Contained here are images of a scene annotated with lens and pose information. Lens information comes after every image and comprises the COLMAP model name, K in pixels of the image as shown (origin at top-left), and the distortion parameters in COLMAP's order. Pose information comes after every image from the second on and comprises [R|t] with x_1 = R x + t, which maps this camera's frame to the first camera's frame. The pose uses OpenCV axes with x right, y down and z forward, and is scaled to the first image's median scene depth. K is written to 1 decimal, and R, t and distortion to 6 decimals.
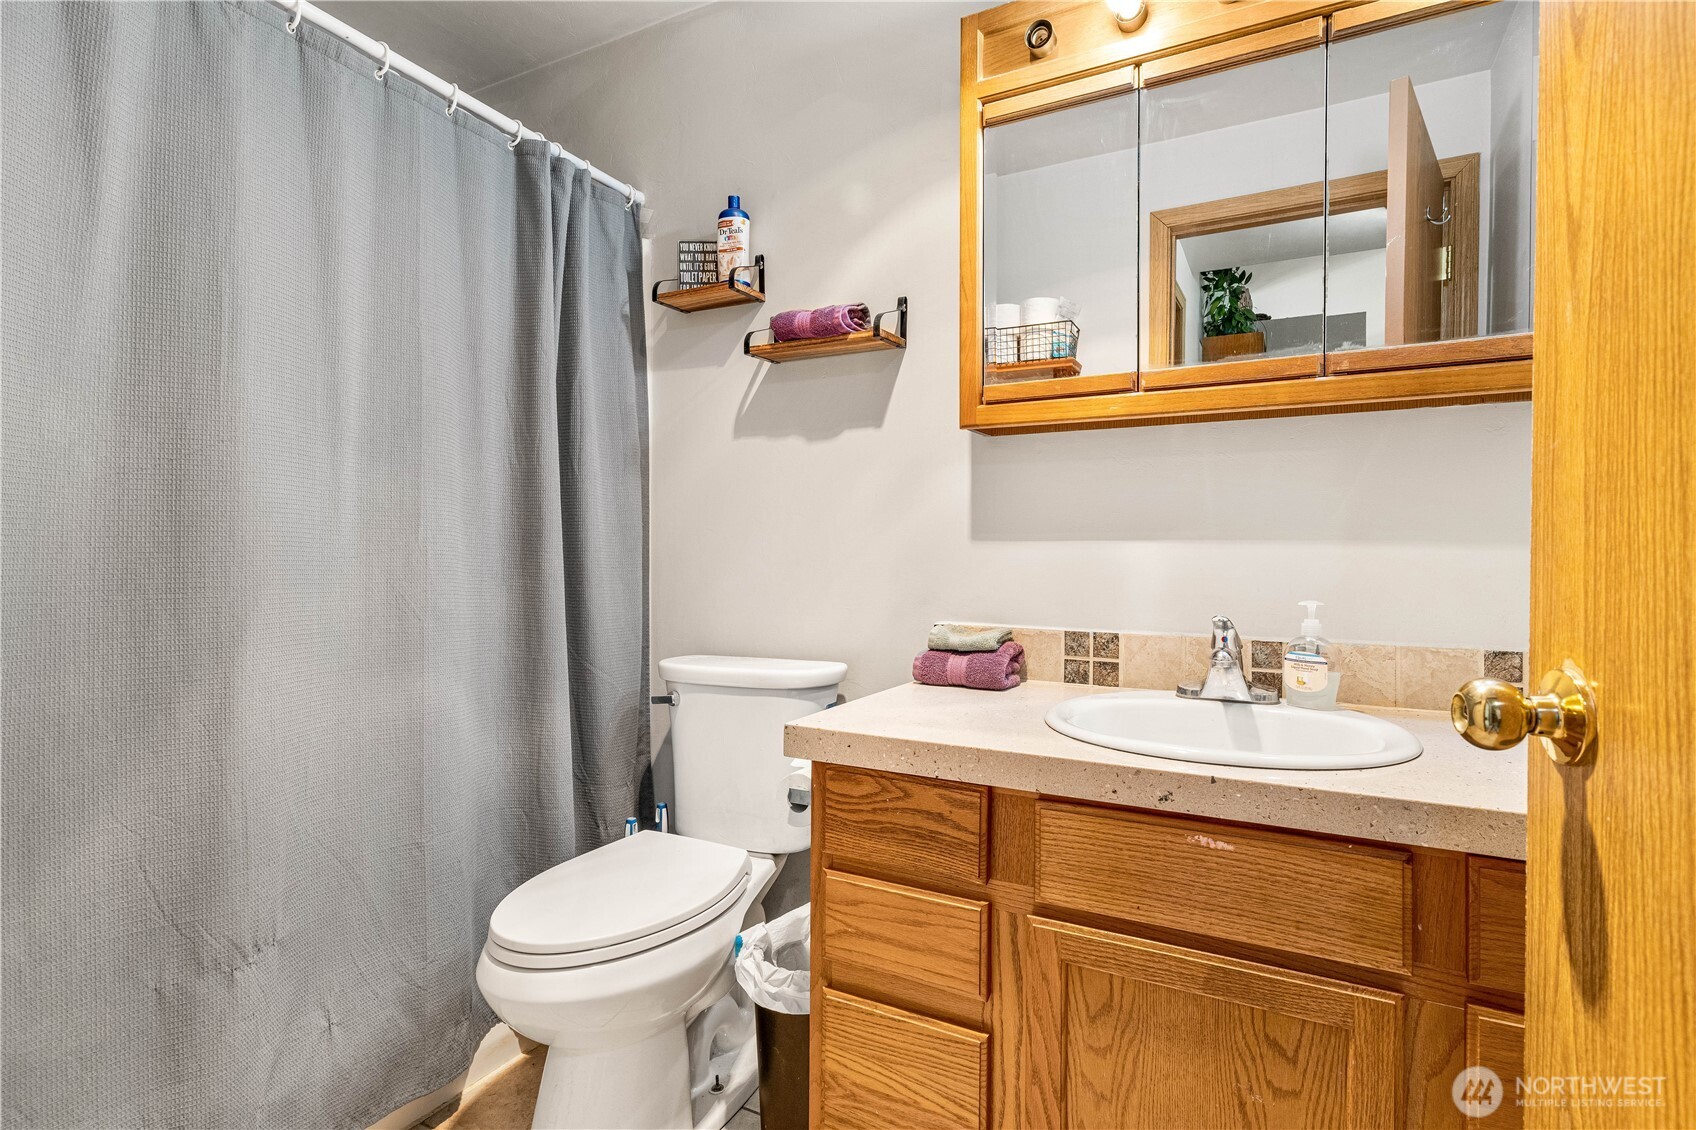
lens RADIAL K [[817.2, 0, 850.7], [0, 817.2, 542.8], [0, 0, 1]] dist [0.000432, 0.000089]
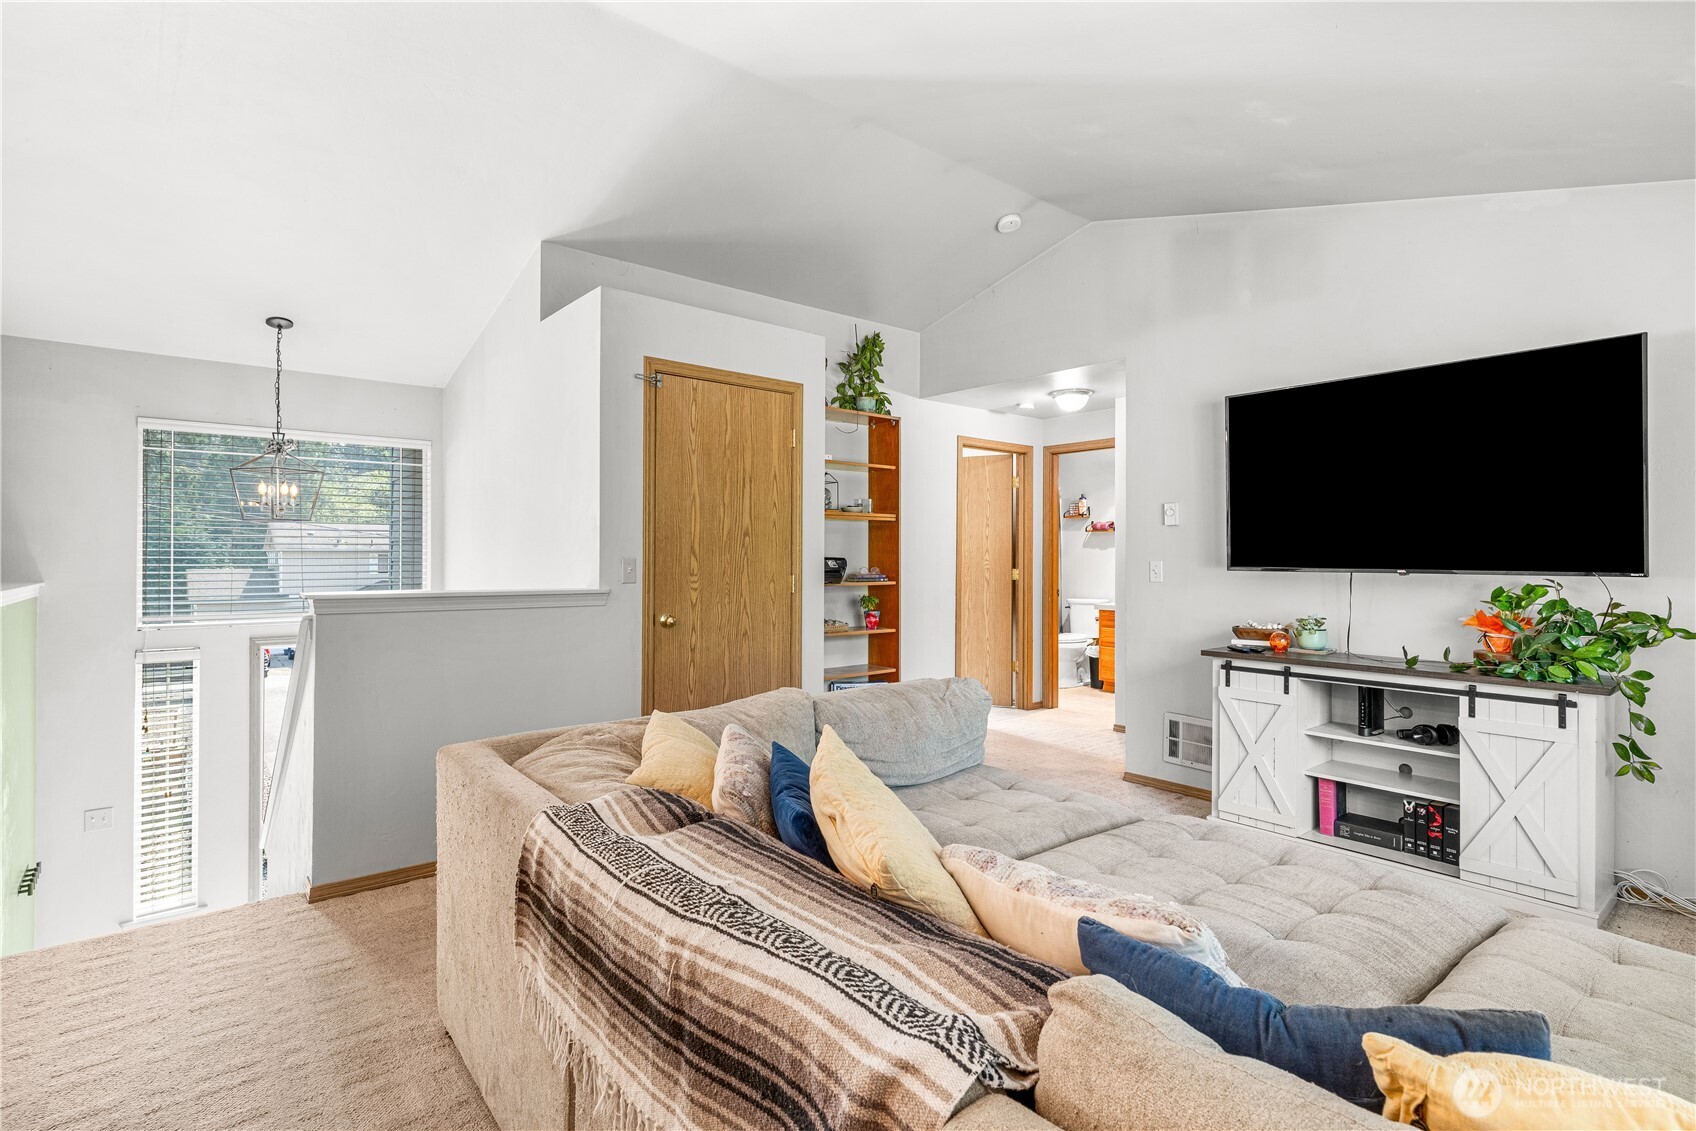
lens RADIAL K [[824.0, 0, 829.6], [0, 824.0, 551.6], [0, 0, 1]] dist [0.001846, 0.000991]
pose [[0.919644, -0.005248, -0.392719, 0.384266], [0.005566, 0.999984, -0.000328, -0.136337], [0.392714, -0.001884, 0.919659, -4.017521]]
